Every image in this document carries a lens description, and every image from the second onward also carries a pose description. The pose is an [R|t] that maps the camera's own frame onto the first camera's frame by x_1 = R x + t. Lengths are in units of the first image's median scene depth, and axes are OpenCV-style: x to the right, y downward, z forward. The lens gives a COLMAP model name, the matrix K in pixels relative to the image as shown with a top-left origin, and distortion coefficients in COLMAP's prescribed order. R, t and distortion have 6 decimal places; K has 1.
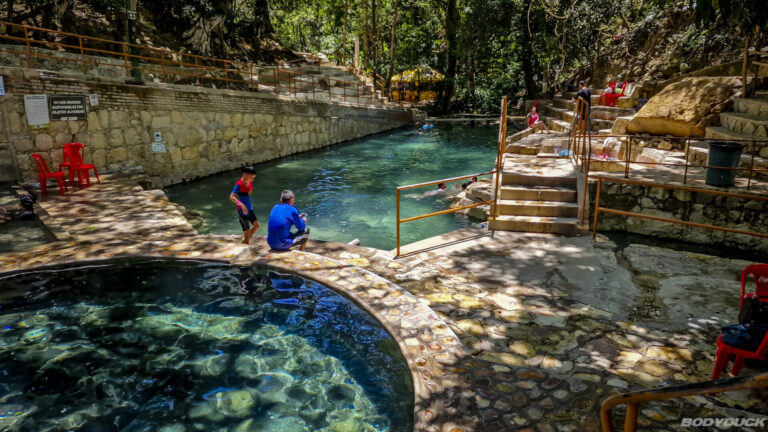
lens RADIAL K [[526.8, 0, 384.0], [0, 526.8, 216.0], [0, 0, 1]] dist [-0.001086, 0.001350]
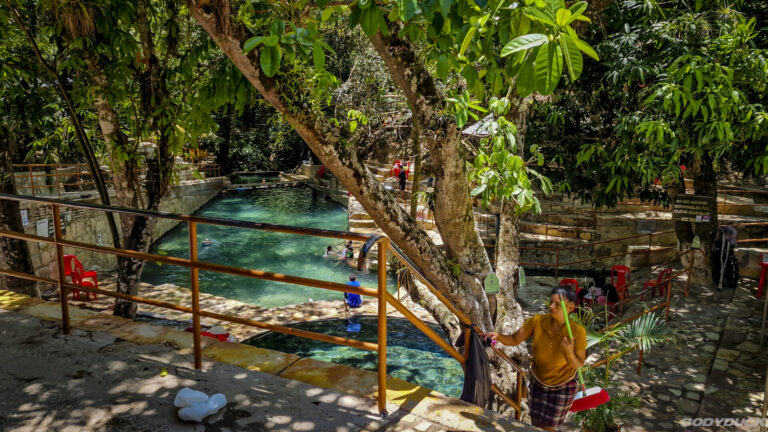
lens RADIAL K [[526.8, 0, 384.0], [0, 526.8, 216.0], [0, 0, 1]] dist [-0.001086, 0.001350]
pose [[0.870339, -0.087063, 0.484695, -0.386528], [0.121028, 0.991876, -0.039158, -0.067435], [-0.477348, 0.092742, 0.873806, -0.281580]]
